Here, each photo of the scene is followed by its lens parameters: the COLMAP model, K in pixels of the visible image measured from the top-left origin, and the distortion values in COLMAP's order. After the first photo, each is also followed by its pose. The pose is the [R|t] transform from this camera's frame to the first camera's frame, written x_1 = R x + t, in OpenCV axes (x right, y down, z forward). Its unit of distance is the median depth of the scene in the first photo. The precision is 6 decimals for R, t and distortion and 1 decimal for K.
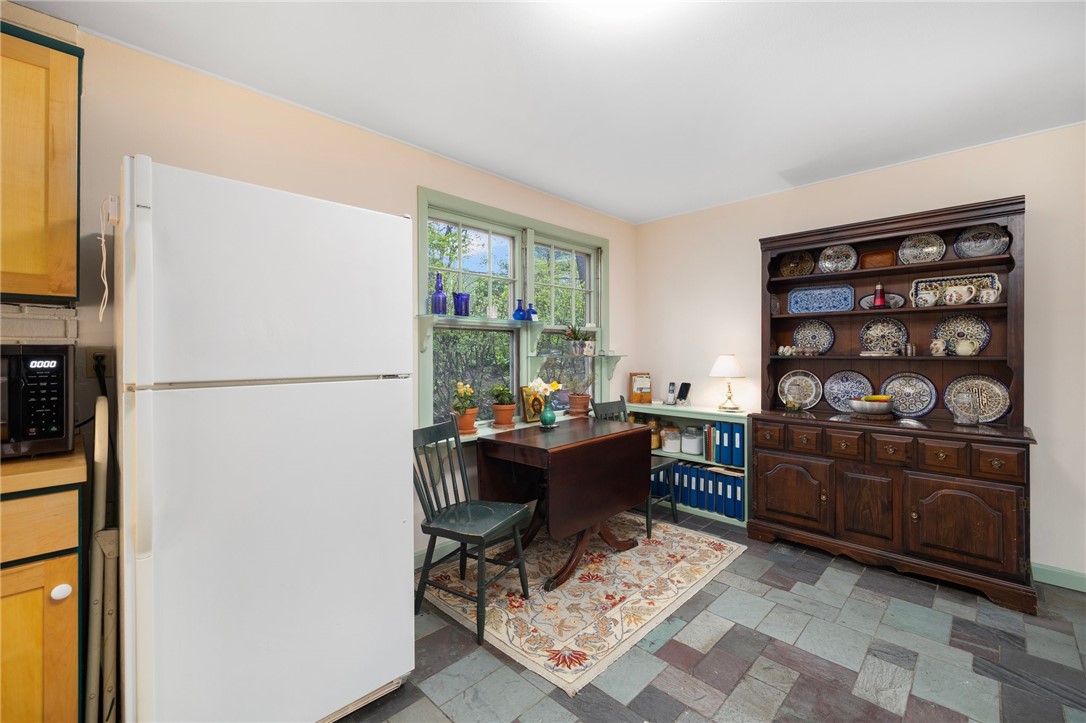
lens RADIAL K [[458.2, 0, 539.4], [0, 458.2, 352.9], [0, 0, 1]] dist [-0.000459, 0.000964]
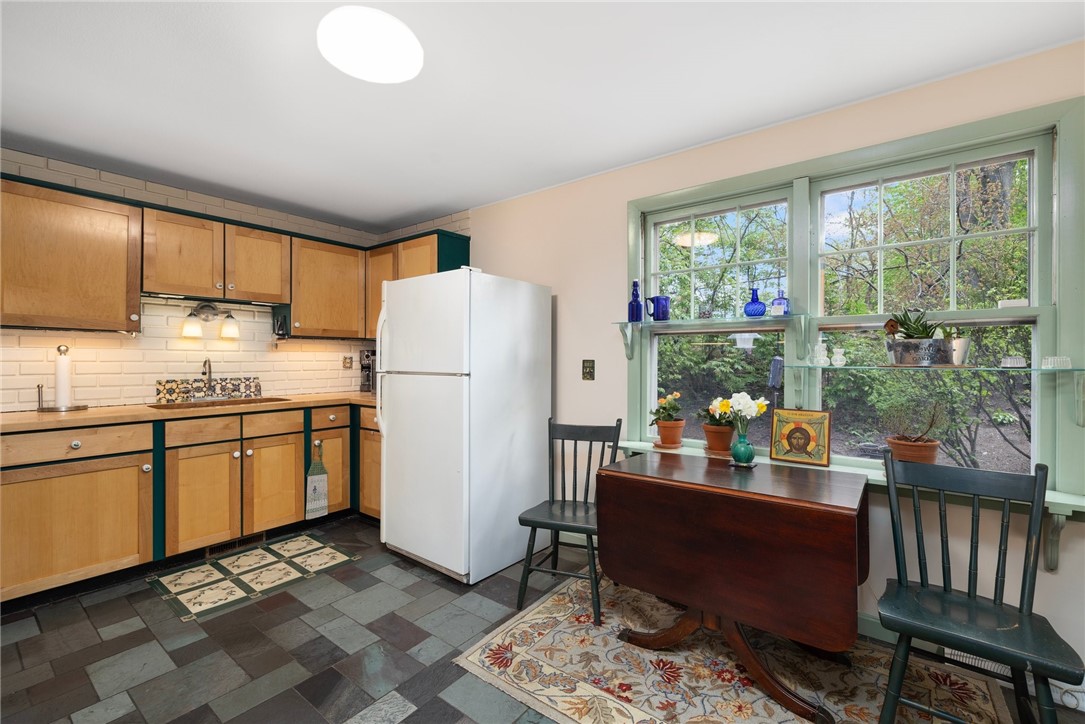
lens RADIAL K [[463.9, 0, 539.6], [0, 463.9, 360.2], [0, 0, 1]] dist [-0.000619, 0.000293]
pose [[0.120539, 0.005525, -0.992693, 0.902003], [-0.004867, 0.999976, 0.004974, -0.003411], [0.992697, 0.004232, 0.120563, 0.782752]]
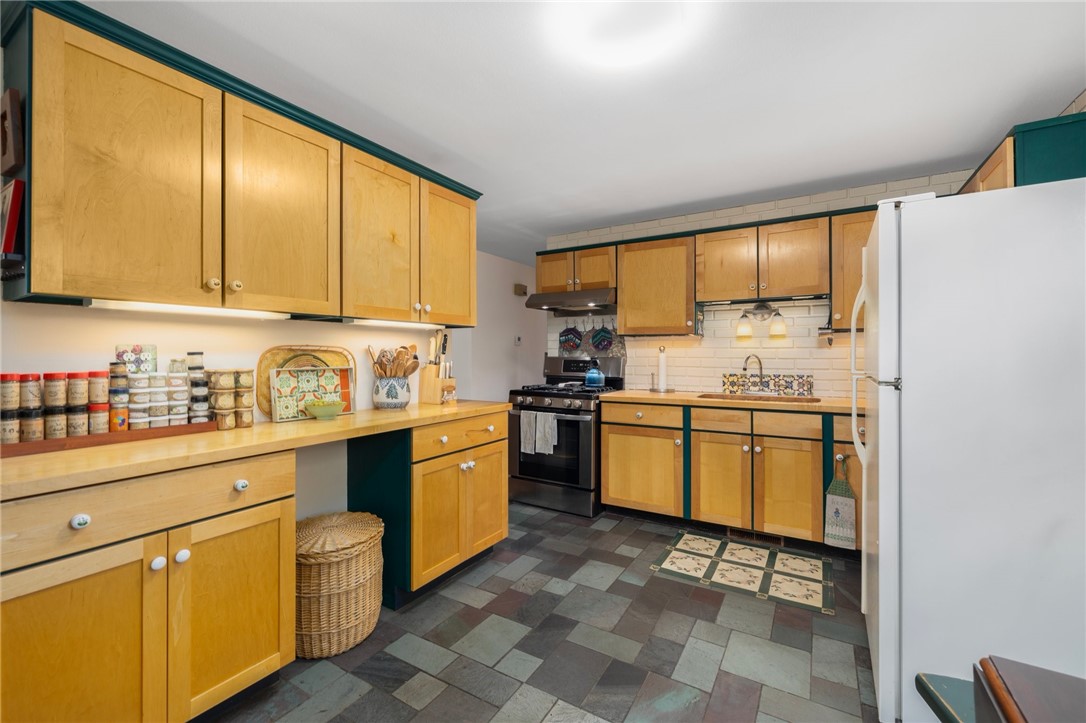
lens RADIAL K [[458.2, 0, 539.4], [0, 458.2, 352.9], [0, 0, 1]] dist [-0.000459, 0.000964]
pose [[-0.973429, 0.001934, -0.228980, 0.404455], [0.002267, 0.999997, -0.001189, -0.005287], [0.228977, -0.001676, -0.973430, 1.251800]]
